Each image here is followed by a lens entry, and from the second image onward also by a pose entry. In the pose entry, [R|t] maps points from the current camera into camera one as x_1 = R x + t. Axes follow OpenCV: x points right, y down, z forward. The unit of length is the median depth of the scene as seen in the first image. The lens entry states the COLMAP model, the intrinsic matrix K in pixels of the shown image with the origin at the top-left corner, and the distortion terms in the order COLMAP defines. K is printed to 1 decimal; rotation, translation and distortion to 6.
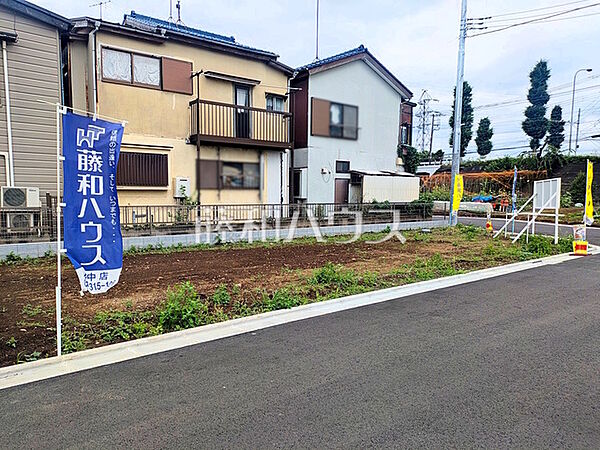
lens RADIAL K [[442.8, 0, 300.4], [0, 442.8, 228.9], [0, 0, 1]] dist [0.030153, -0.011343]
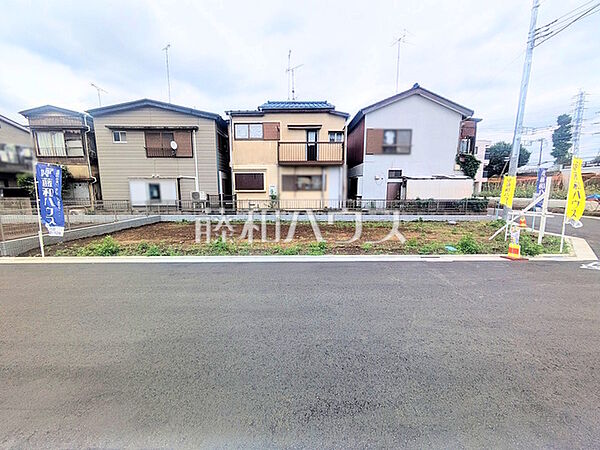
lens RADIAL K [[240.1, 0, 301.4], [0, 240.1, 226.8], [0, 0, 1]] dist [-0.006688, 0.001051]
pose [[0.779759, 0.083427, -0.620497, 0.424809], [-0.044246, 0.995947, 0.078305, -0.020558], [0.624515, -0.033605, 0.780290, 0.235093]]
